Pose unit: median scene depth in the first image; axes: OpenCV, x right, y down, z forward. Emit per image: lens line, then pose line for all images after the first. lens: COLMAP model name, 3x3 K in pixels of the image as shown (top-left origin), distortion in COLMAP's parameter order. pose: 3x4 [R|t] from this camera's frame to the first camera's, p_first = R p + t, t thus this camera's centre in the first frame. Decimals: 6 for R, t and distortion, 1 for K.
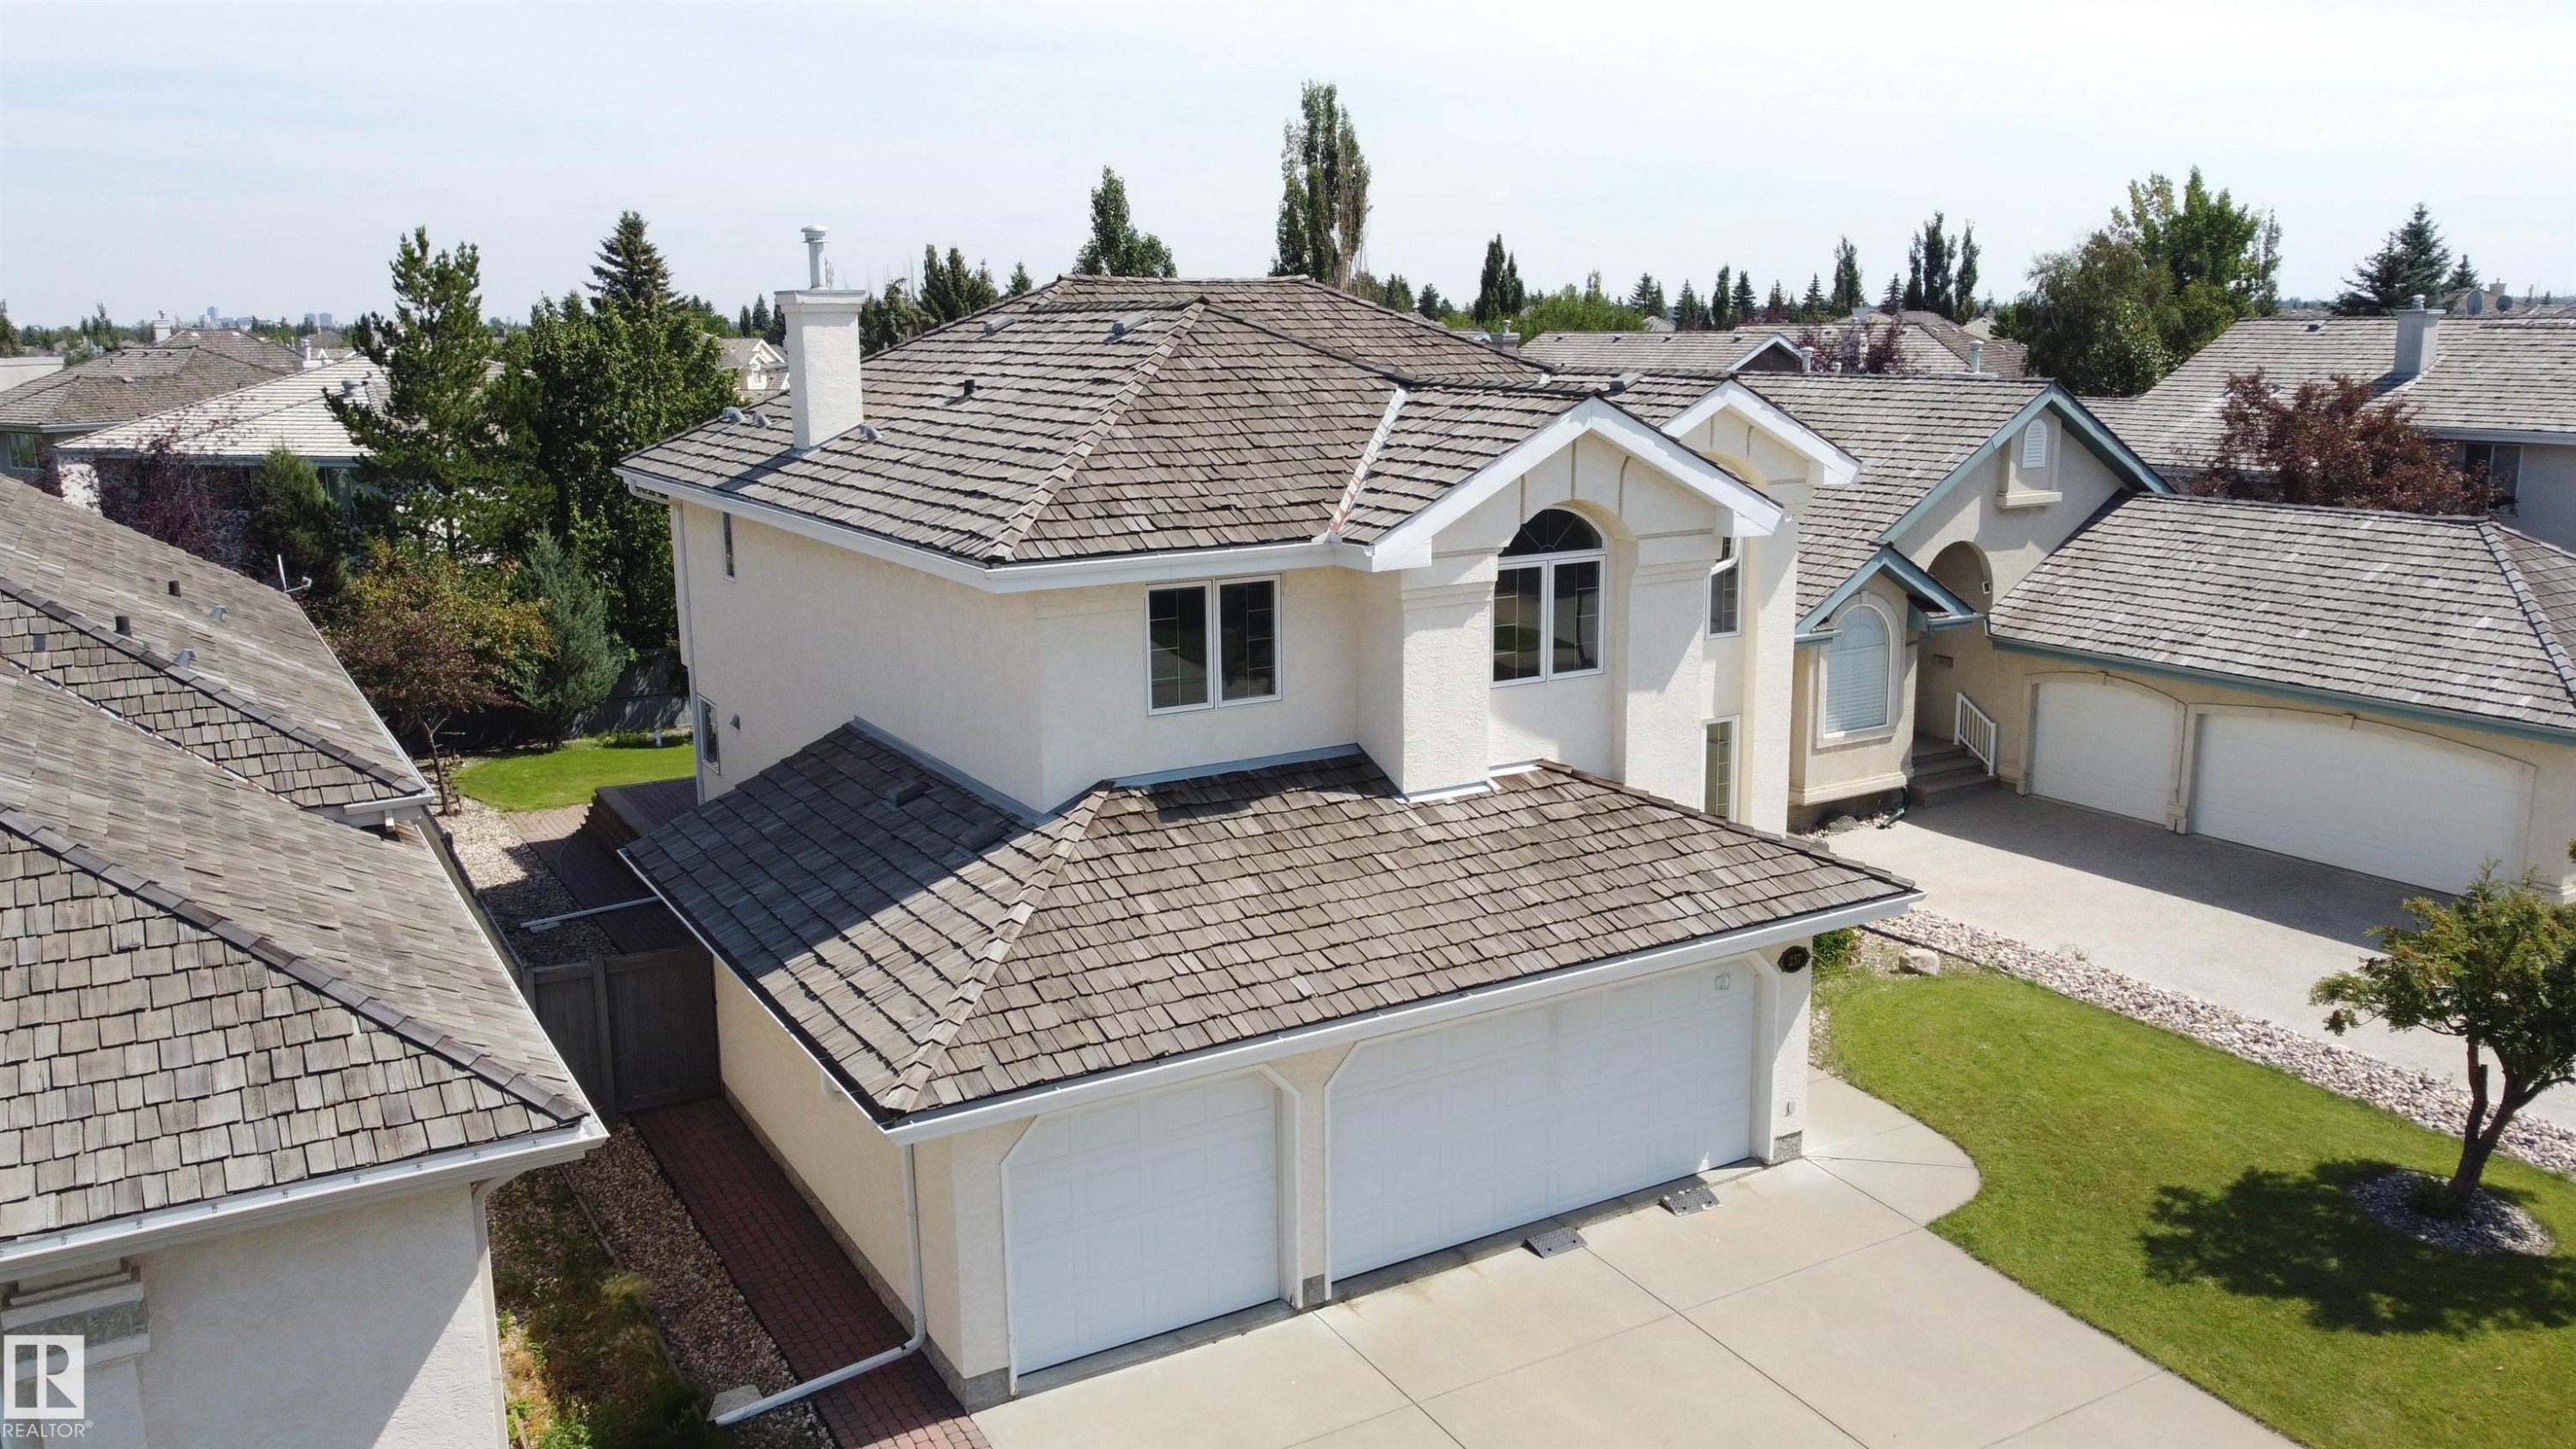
lens RADIAL K [[1960.8, 0, 1298.3], [0, 1960.8, 708.9], [0, 0, 1]] dist [0.004199, -0.004680]
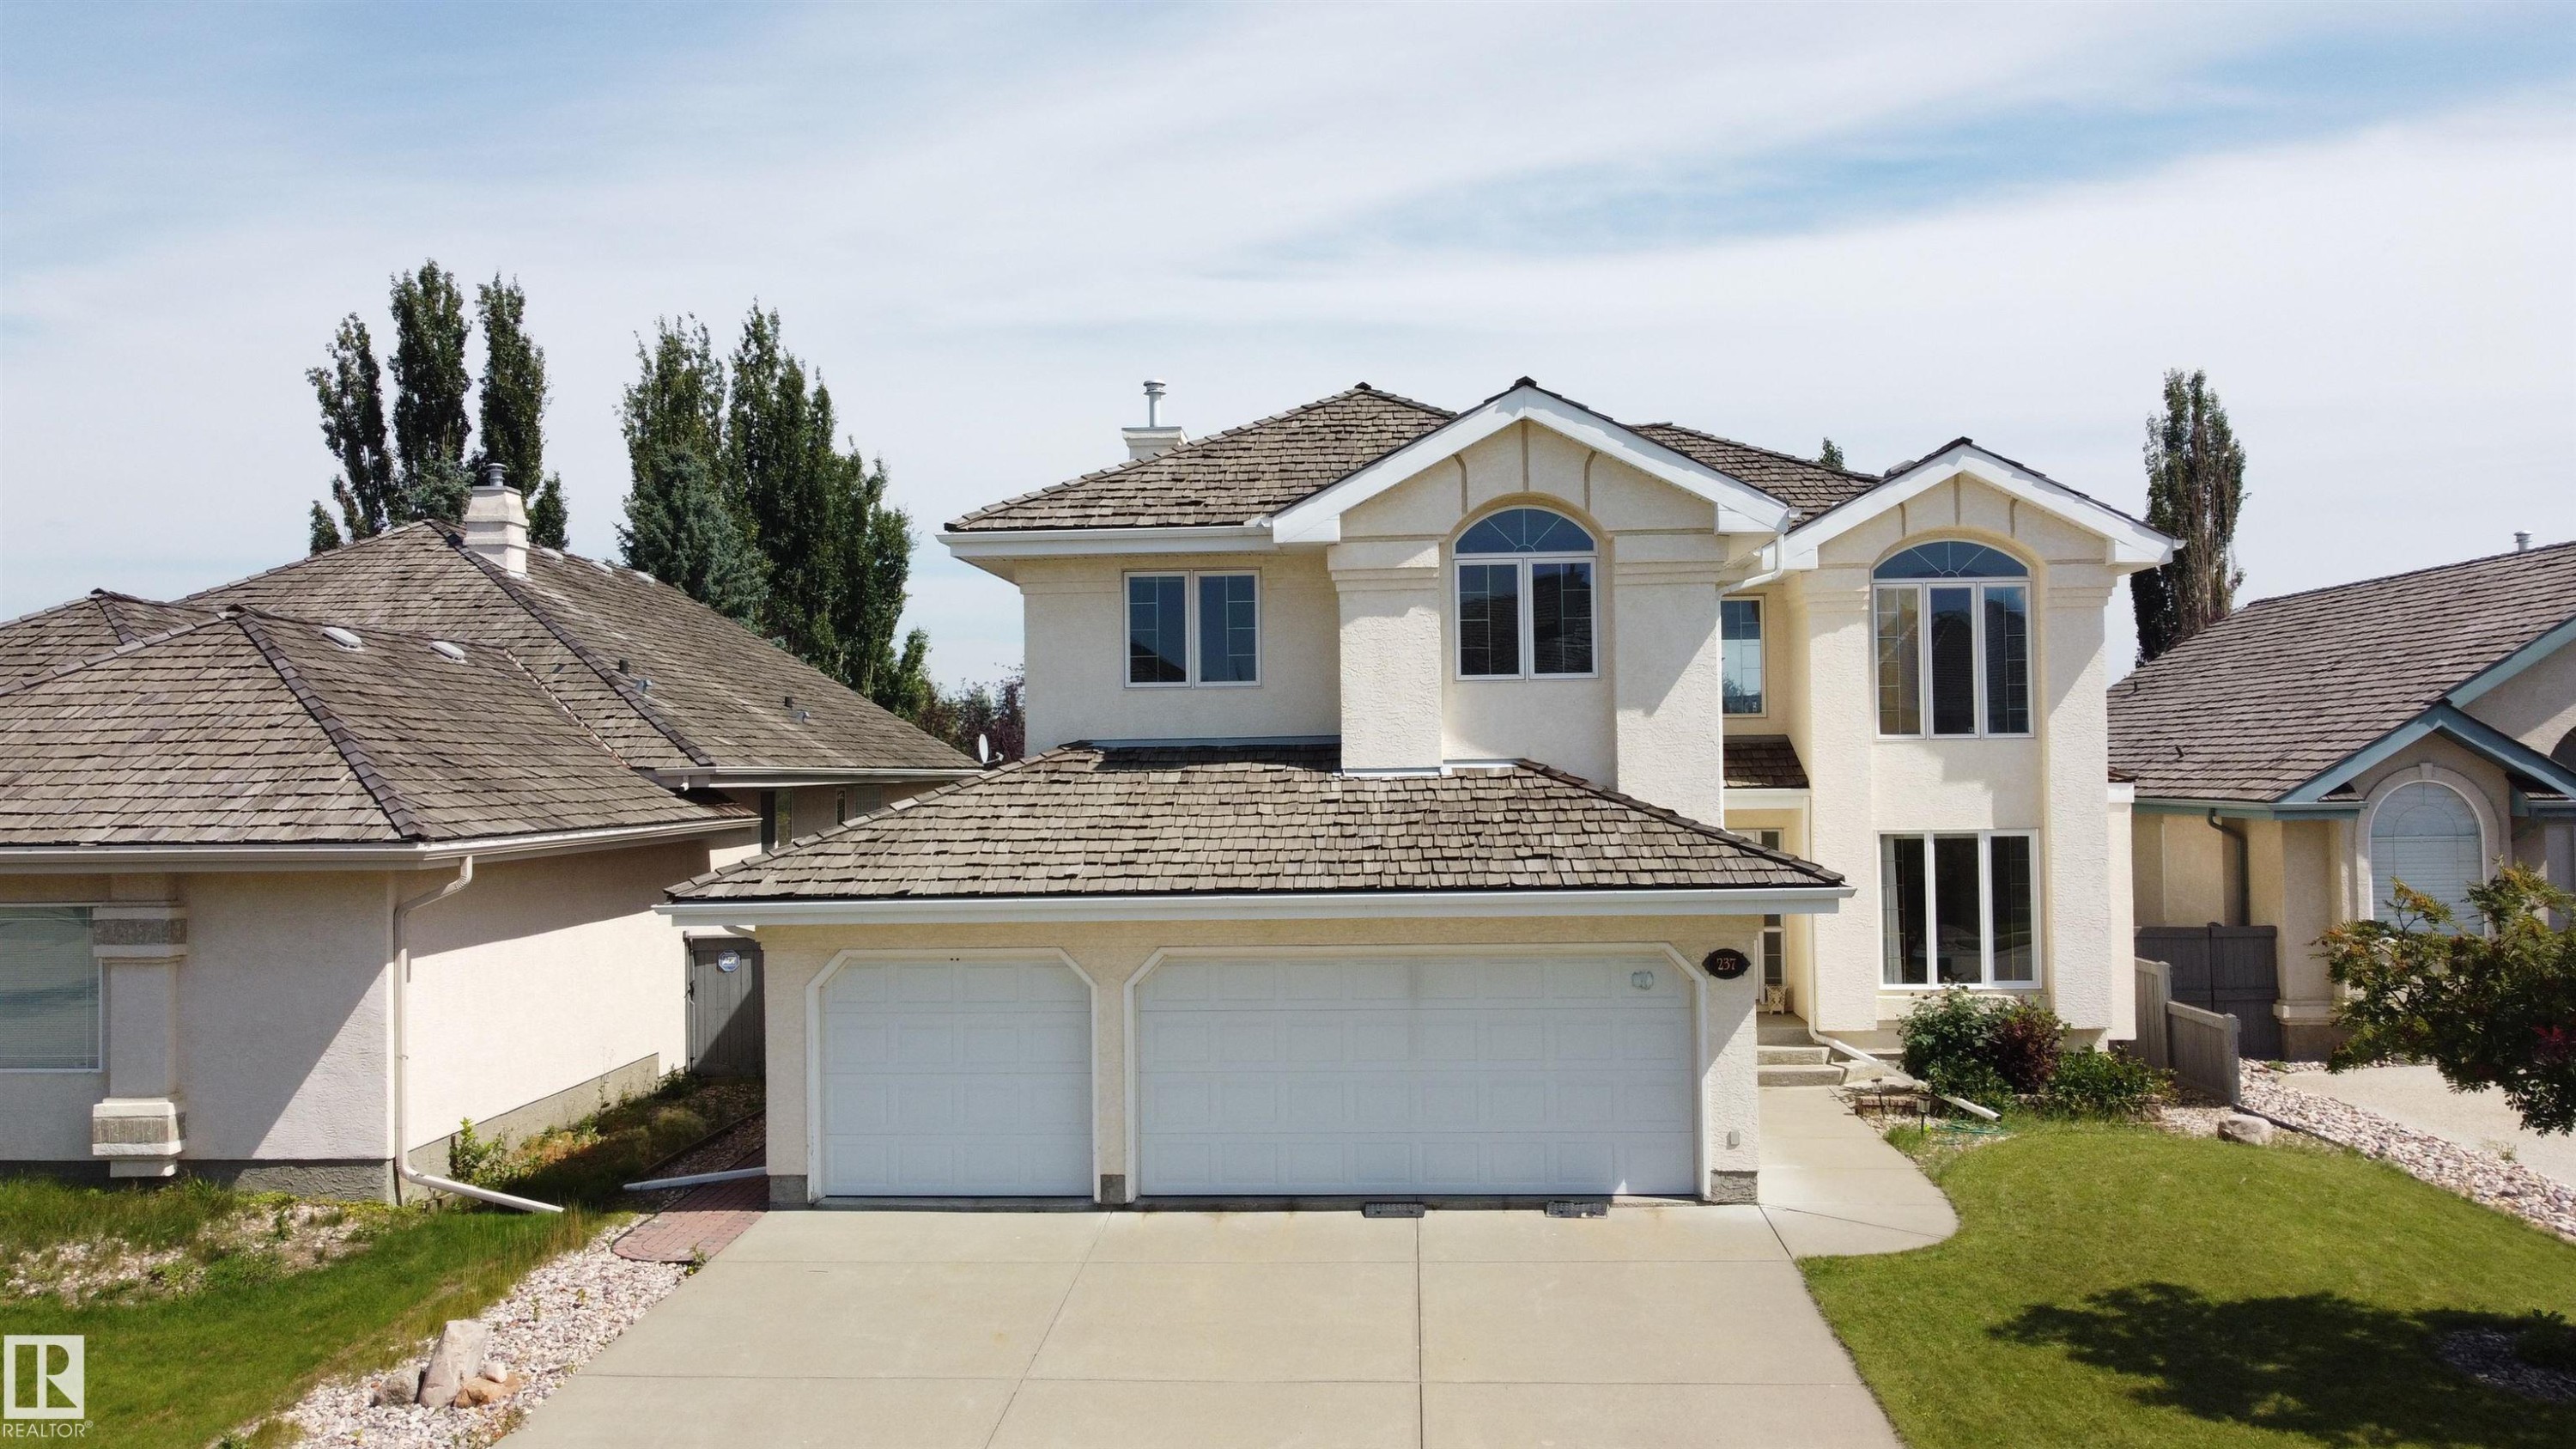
lens RADIAL K [[1960.8, 0, 1295.5], [0, 1960.8, 714.1], [0, 0, 1]] dist [0.004199, -0.004680]
pose [[0.833350, -0.014836, -0.552547, 0.587257], [-0.104263, 0.977476, -0.183494, 0.200902], [0.542824, 0.210525, 0.813032, 0.127196]]
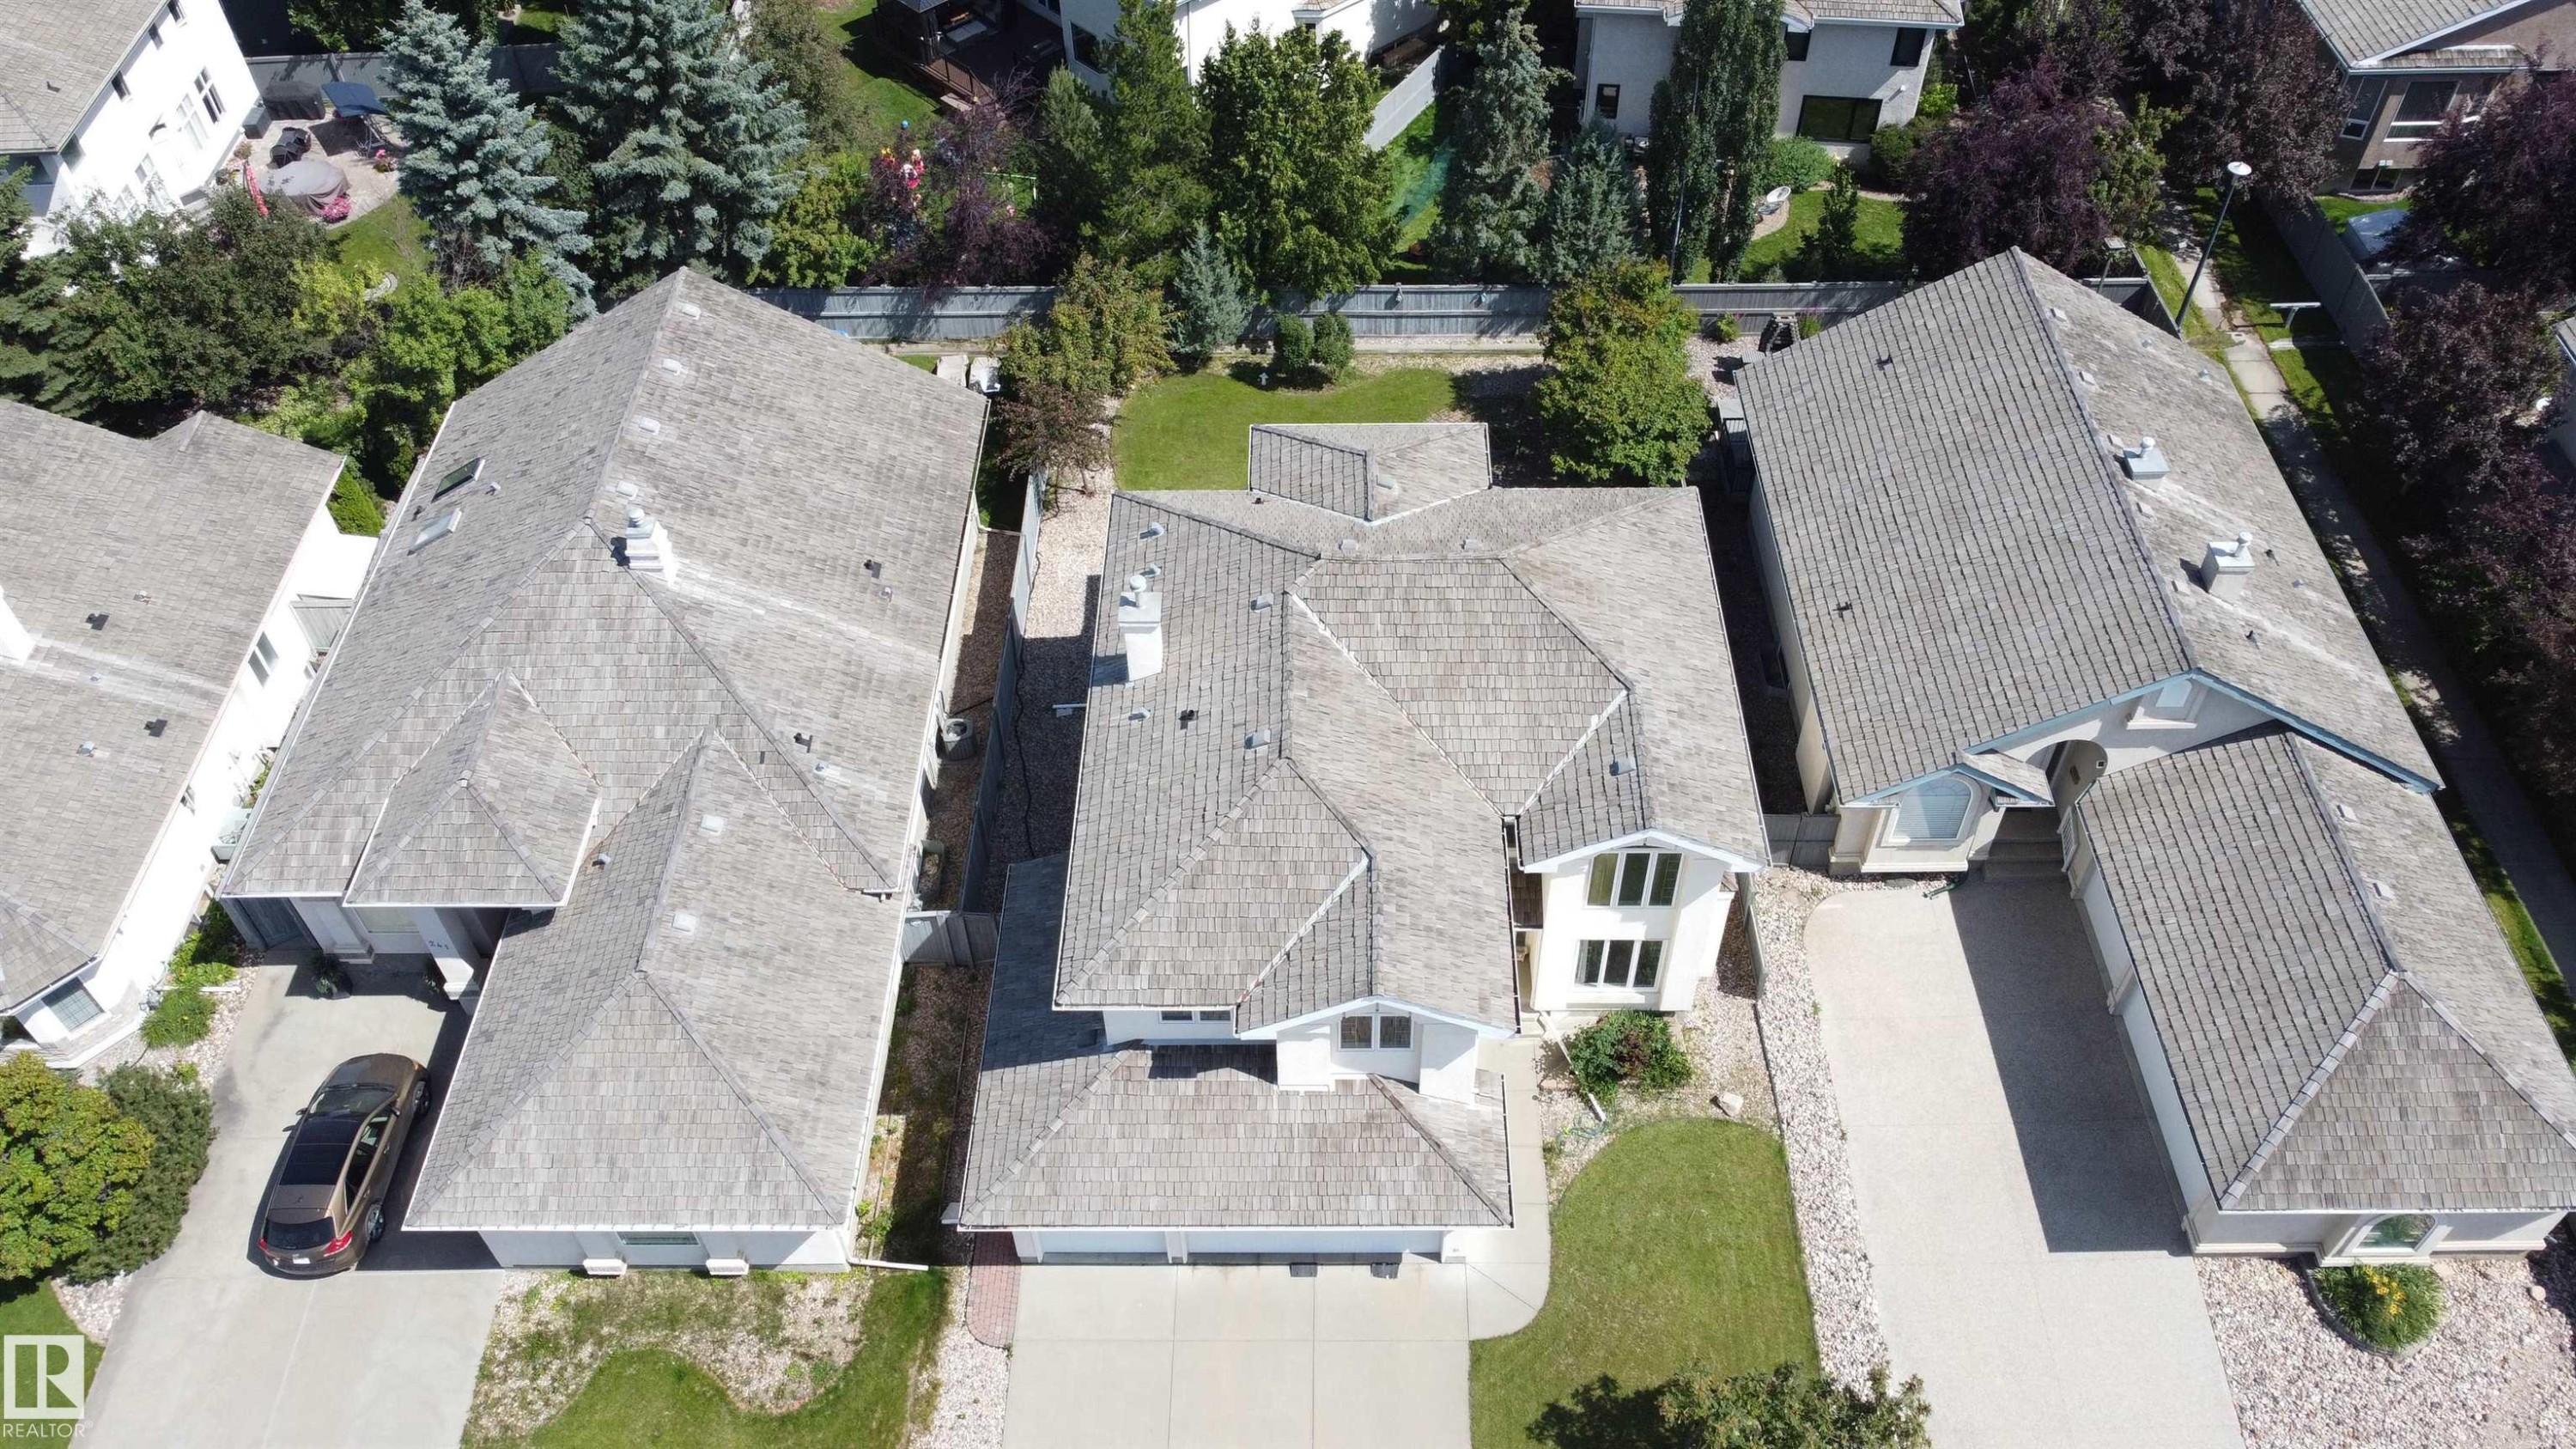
lens RADIAL K [[1960.8, 0, 1296.3], [0, 1960.8, 718.0], [0, 0, 1]] dist [0.004199, -0.004680]
pose [[0.855948, 0.379127, -0.351590, 0.612403], [-0.095689, 0.784378, 0.612857, -1.435225], [0.508130, -0.490931, 0.707666, -0.224649]]
